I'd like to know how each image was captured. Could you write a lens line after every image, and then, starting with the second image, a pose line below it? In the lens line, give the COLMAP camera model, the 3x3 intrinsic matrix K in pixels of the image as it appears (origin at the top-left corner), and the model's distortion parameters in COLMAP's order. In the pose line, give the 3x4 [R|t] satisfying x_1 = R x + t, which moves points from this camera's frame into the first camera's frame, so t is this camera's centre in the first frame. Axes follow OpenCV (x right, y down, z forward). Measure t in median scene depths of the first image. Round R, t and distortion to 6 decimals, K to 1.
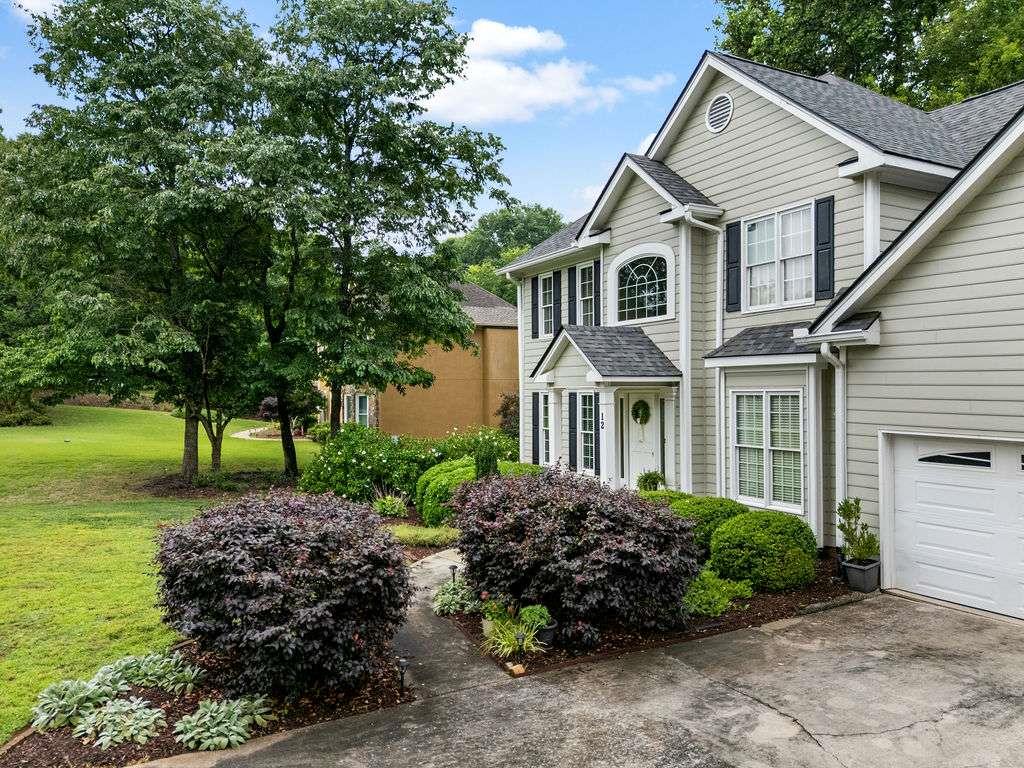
lens RADIAL K [[752.7, 0, 510.9], [0, 752.7, 390.3], [0, 0, 1]] dist [0.048723, -0.047737]
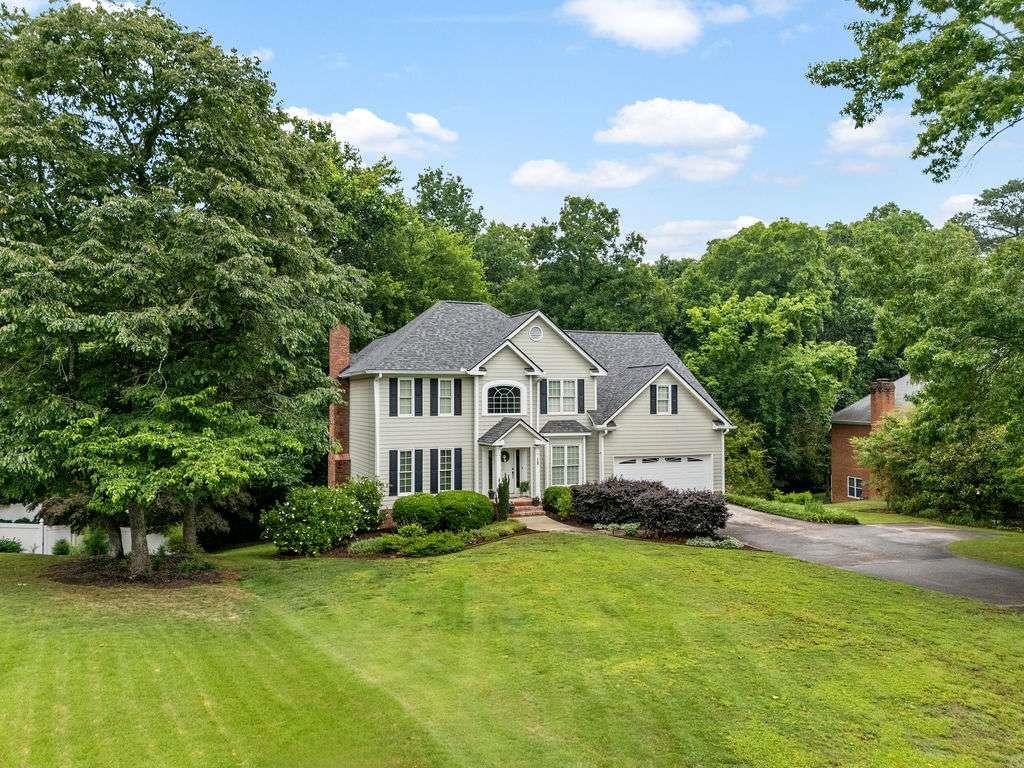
lens RADIAL K [[752.7, 0, 503.7], [0, 752.7, 381.4], [0, 0, 1]] dist [0.048723, -0.047737]
pose [[0.112194, 0.032376, 0.993159, -2.243276], [0.002131, 0.999459, -0.032822, -0.130586], [-0.993684, 0.005799, 0.112064, 0.851311]]
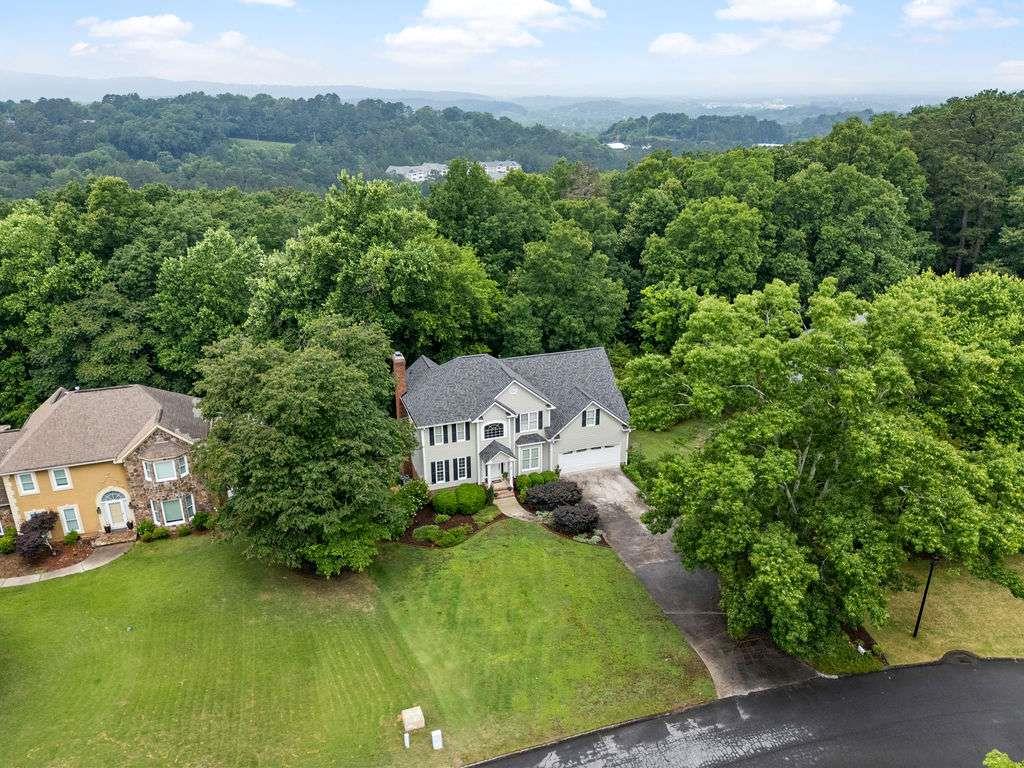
lens RADIAL K [[752.7, 0, 506.9], [0, 752.7, 384.2], [0, 0, 1]] dist [0.048723, -0.047737]
pose [[0.184629, -0.349602, 0.918526, -3.702276], [0.007078, 0.935042, 0.354465, -1.947917], [-0.982783, -0.058944, 0.175110, 0.303135]]
